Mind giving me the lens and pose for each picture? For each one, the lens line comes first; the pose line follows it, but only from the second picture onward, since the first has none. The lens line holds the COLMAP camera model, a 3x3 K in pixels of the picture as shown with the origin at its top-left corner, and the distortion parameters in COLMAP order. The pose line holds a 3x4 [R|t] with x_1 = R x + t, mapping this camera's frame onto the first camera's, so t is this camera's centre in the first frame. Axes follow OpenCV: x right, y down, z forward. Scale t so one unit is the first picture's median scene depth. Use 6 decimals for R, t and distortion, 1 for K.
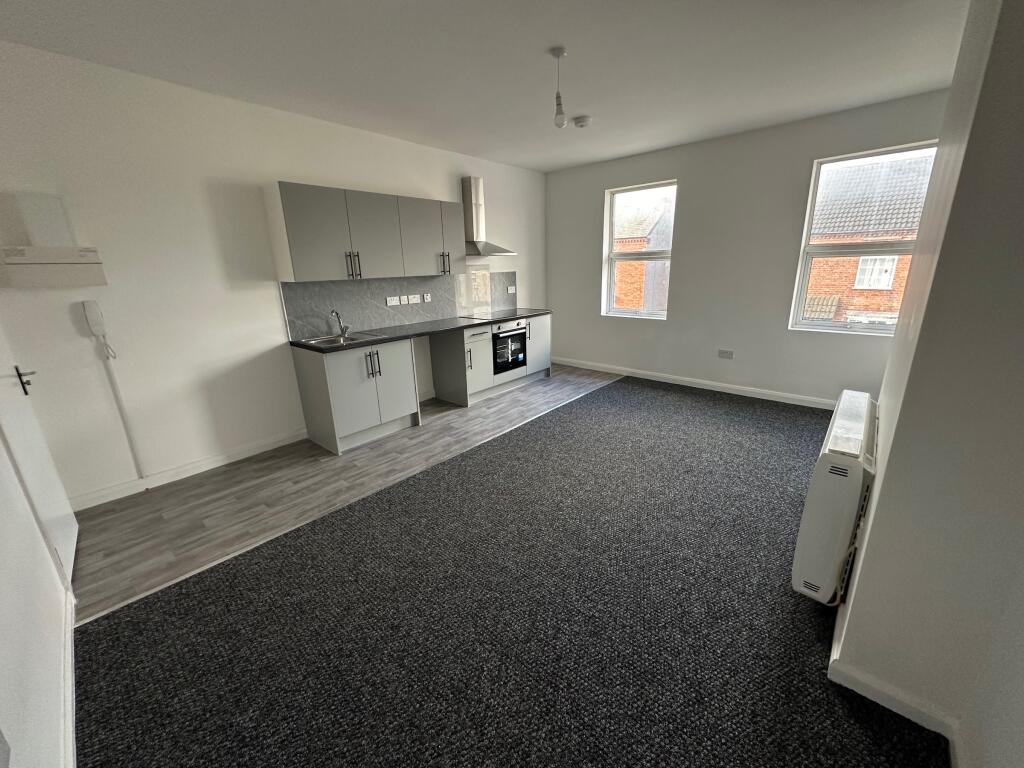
lens RADIAL K [[408.2, 0, 517.8], [0, 408.2, 383.2], [0, 0, 1]] dist [0.000700, 0.000569]
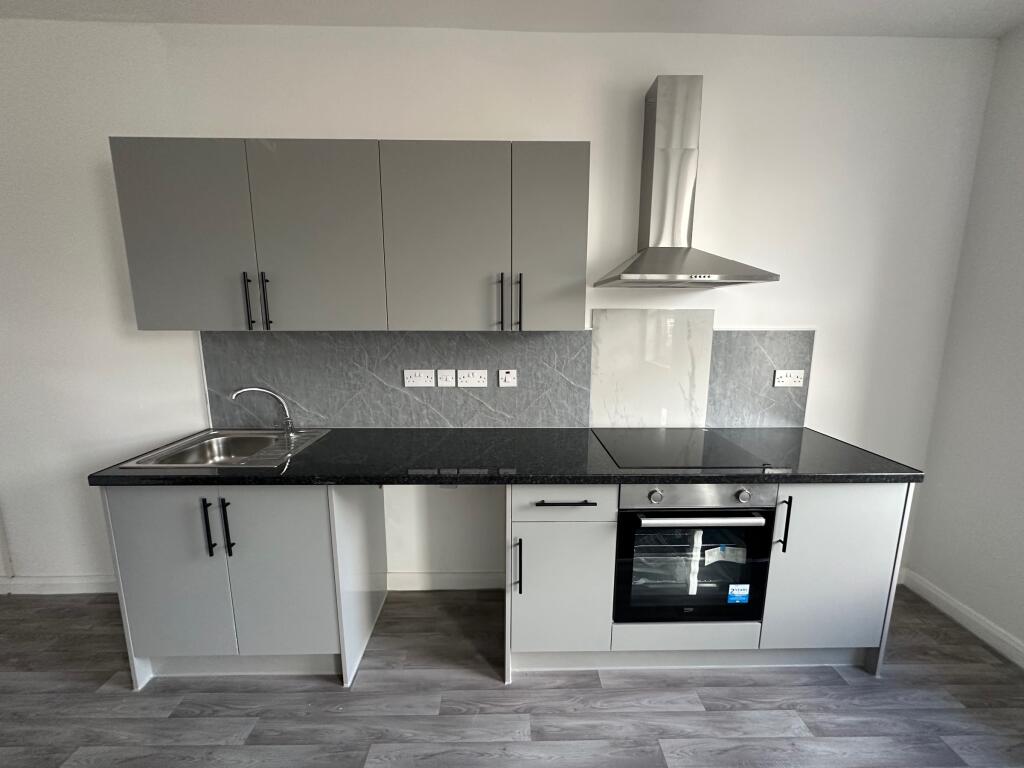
lens RADIAL K [[408.2, 0, 509.0], [0, 408.2, 385.4], [0, 0, 1]] dist [0.000700, 0.000569]
pose [[0.661597, 0.159983, -0.732594, 0.110359], [-0.229141, 0.973377, 0.005631, -0.208481], [0.713991, 0.164142, 0.680642, 0.711605]]
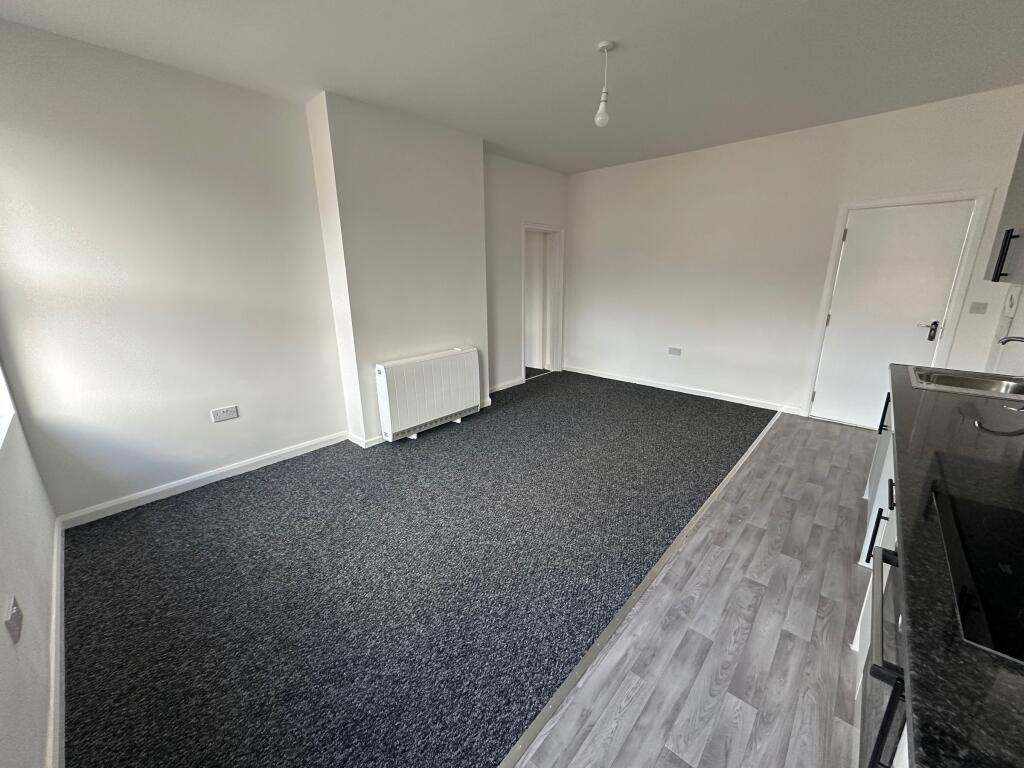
lens RADIAL K [[408.2, 0, 514.1], [0, 408.2, 385.0], [0, 0, 1]] dist [0.000700, 0.000569]
pose [[-0.998910, 0.040912, 0.022459, 0.169843], [0.046612, 0.850308, 0.524217, -0.355221], [0.002350, 0.524693, -0.851288, 1.200633]]
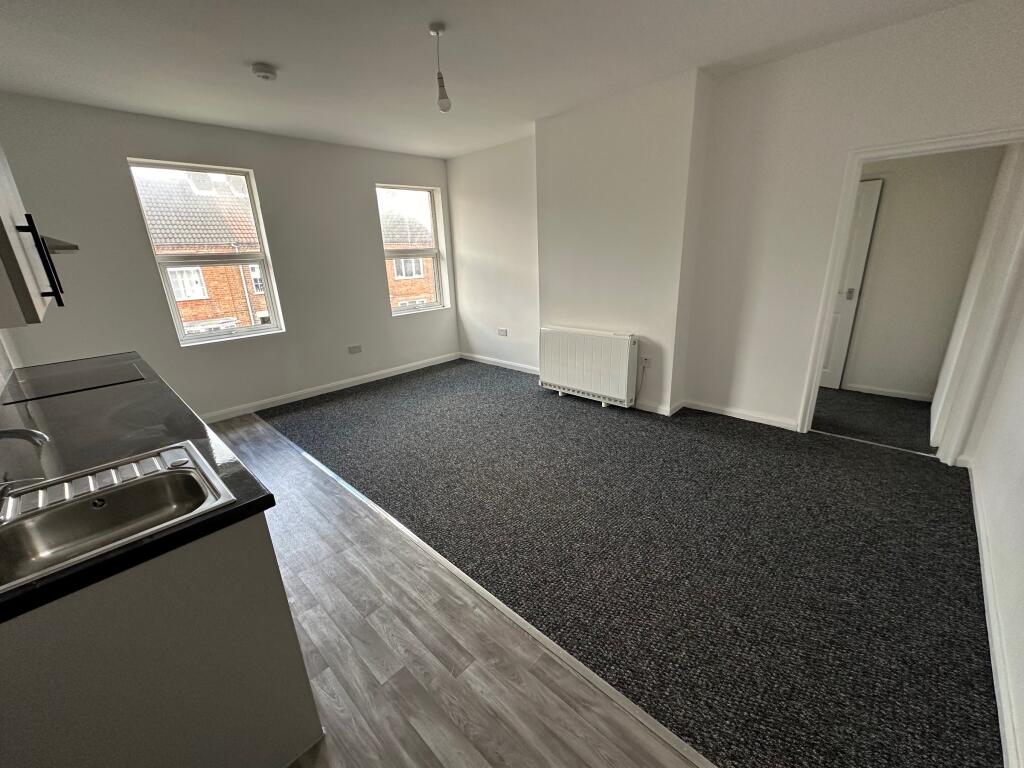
lens RADIAL K [[408.2, 0, 508.0], [0, 408.2, 384.0], [0, 0, 1]] dist [0.000700, 0.000569]
pose [[0.045561, -0.282695, 0.958127, -0.590526], [0.316921, 0.913667, 0.254507, -0.149584], [-0.947357, 0.292055, 0.131220, 0.560389]]
